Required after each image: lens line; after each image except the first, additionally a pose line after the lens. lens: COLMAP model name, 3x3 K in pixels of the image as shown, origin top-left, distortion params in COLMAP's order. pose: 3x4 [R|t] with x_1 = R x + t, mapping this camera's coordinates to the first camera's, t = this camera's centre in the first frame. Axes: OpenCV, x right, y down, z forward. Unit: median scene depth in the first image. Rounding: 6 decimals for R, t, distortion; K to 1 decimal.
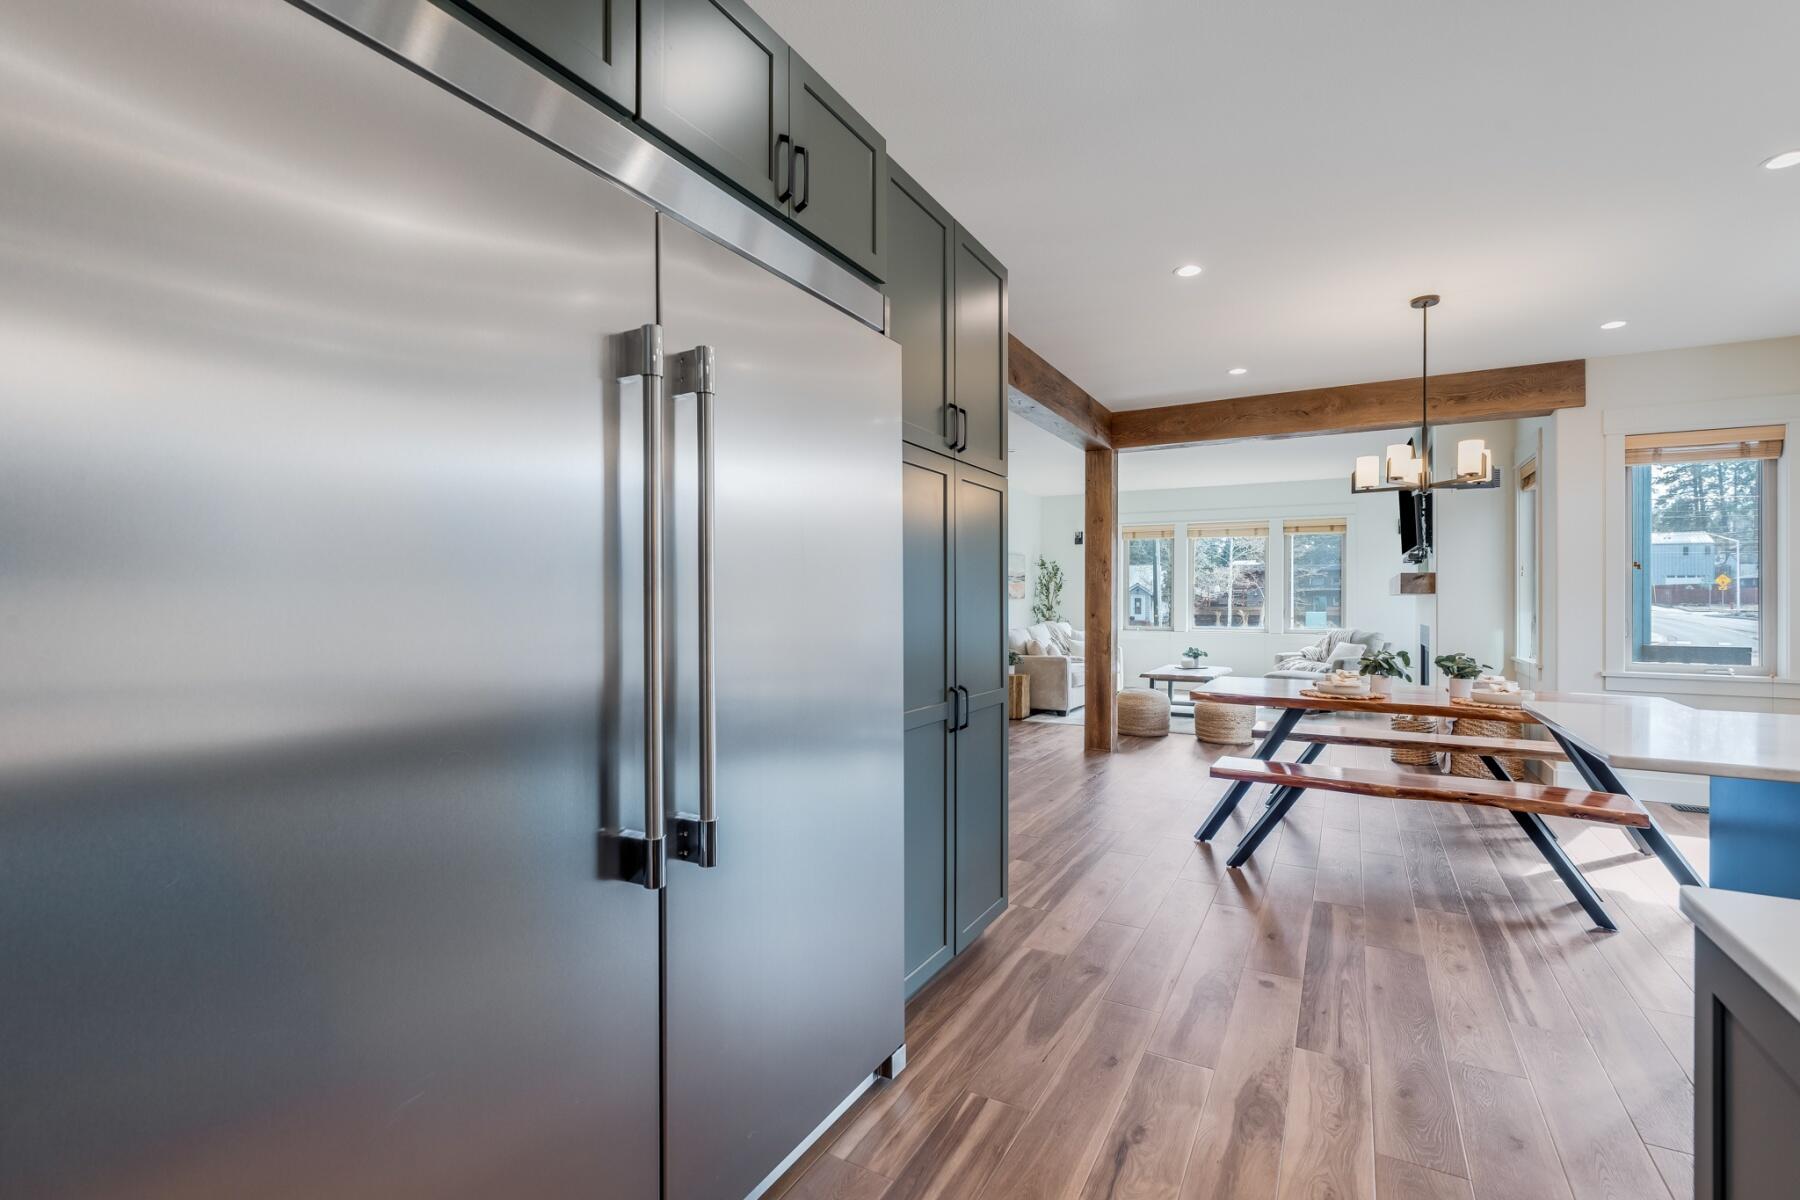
lens RADIAL K [[828.2, 0, 898.2], [0, 828.2, 597.1], [0, 0, 1]] dist [-0.002199, 0.000289]
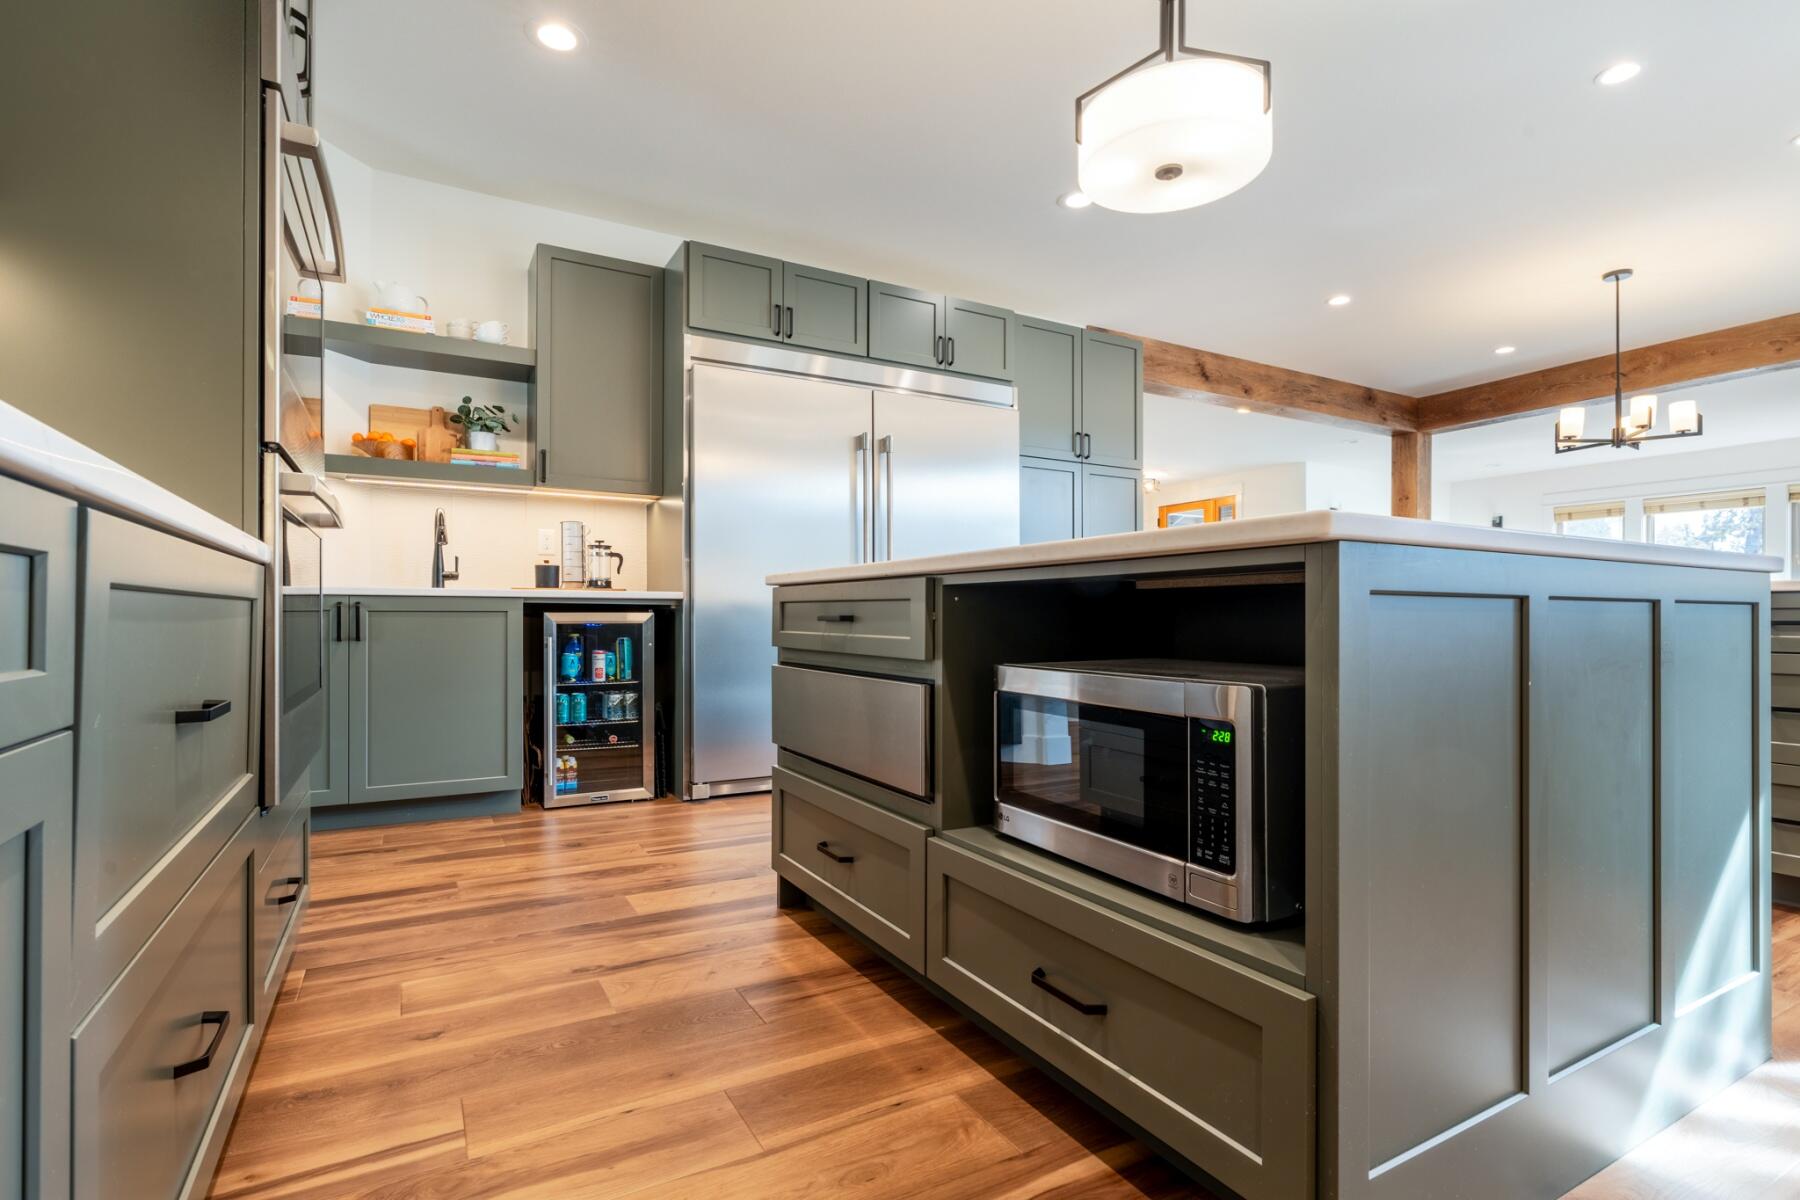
lens RADIAL K [[802.2, 0, 898.6], [0, 802.2, 603.5], [0, 0, 1]] dist [-0.000398, 0.000453]
pose [[0.841073, -0.002751, -0.540914, 0.254162], [-0.002919, 0.999949, -0.009624, 0.058678], [0.540913, 0.009673, 0.841023, -0.252847]]
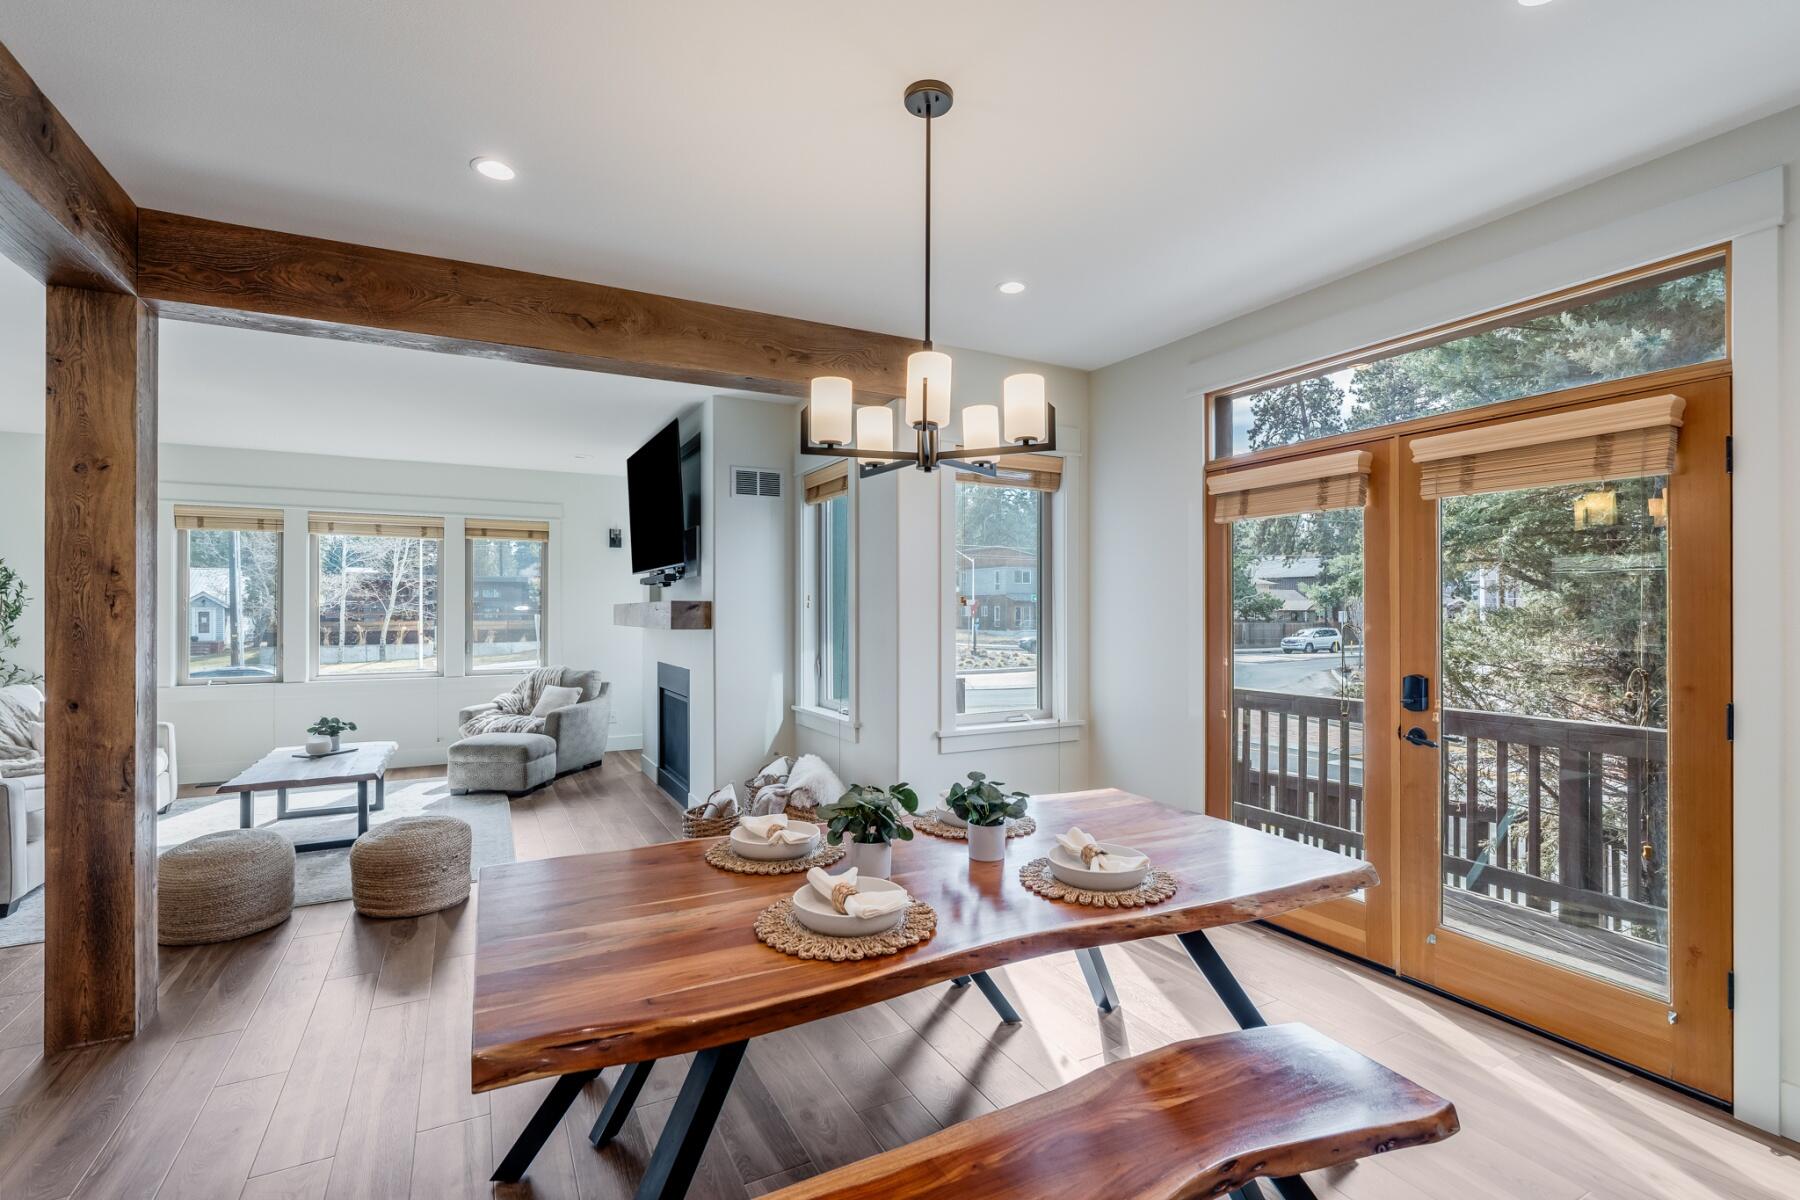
lens RADIAL K [[837.3, 0, 923.8], [0, 837.3, 609.5], [0, 0, 1]] dist [-0.001179, 0.000179]
pose [[0.546524, -0.000887, 0.837443, 0.123864], [-0.000207, 0.999999, 0.001195, -0.024362], [-0.837444, -0.000826, 0.546523, 0.447749]]
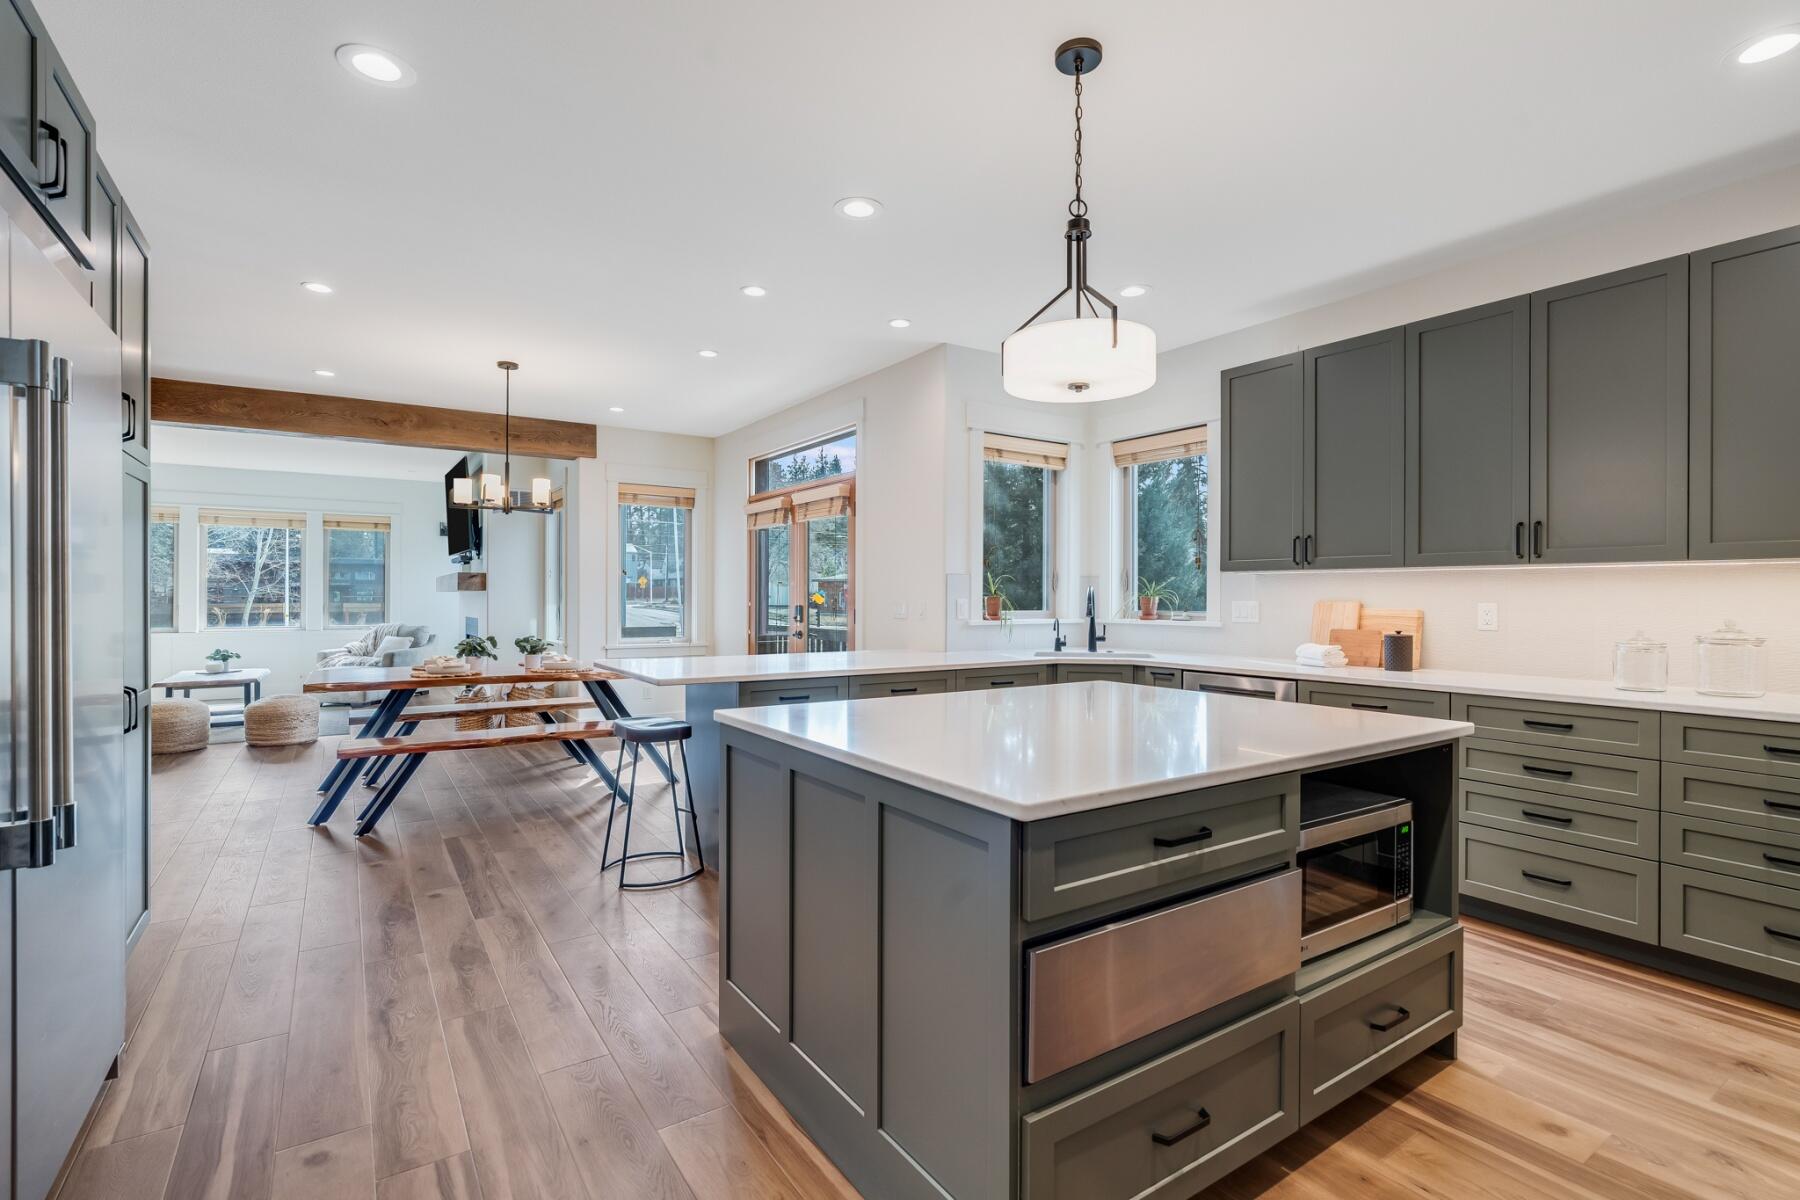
lens RADIAL K [[823.8, 0, 901.0], [0, 823.8, 592.5], [0, 0, 1]] dist [0.015331, 0.000086]
pose [[0.463986, 0.002412, 0.885839, -0.139246], [-0.002475, 0.999996, -0.001426, -0.000902], [-0.885839, -0.001530, 0.463990, -0.091094]]
